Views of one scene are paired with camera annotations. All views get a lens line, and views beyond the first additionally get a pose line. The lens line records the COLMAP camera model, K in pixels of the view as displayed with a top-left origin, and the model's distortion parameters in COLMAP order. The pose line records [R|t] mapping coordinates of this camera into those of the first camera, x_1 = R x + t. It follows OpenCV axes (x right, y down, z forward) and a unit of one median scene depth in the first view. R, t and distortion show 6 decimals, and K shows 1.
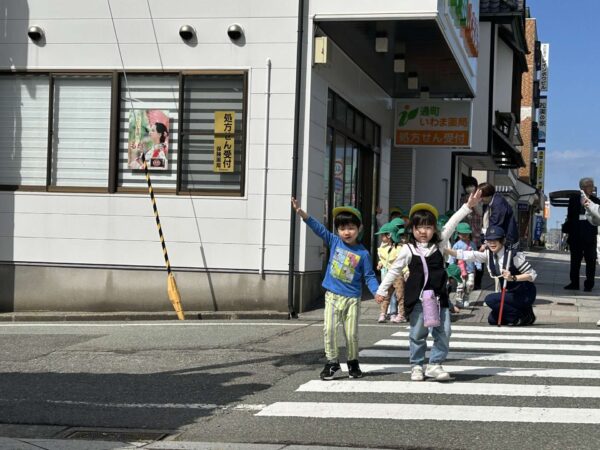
lens RADIAL K [[1131.0, 0, 300.0], [0, 1131.0, 225.0], [0, 0, 1]] dist [0.195835, -0.384981]
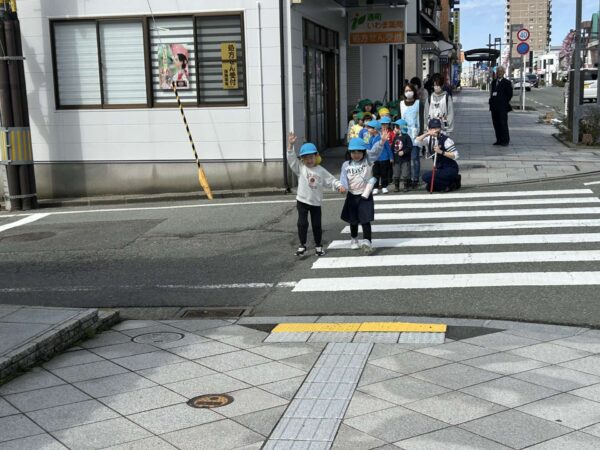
lens RADIAL K [[900.6, 0, 300.0], [0, 900.6, 225.0], [0, 0, 1]] dist [0.130551, -0.041553]
pose [[0.997525, -0.063988, 0.029150, -0.025841], [0.058297, 0.984407, 0.165962, -0.059777], [-0.039315, -0.163852, 0.985701, -0.108467]]
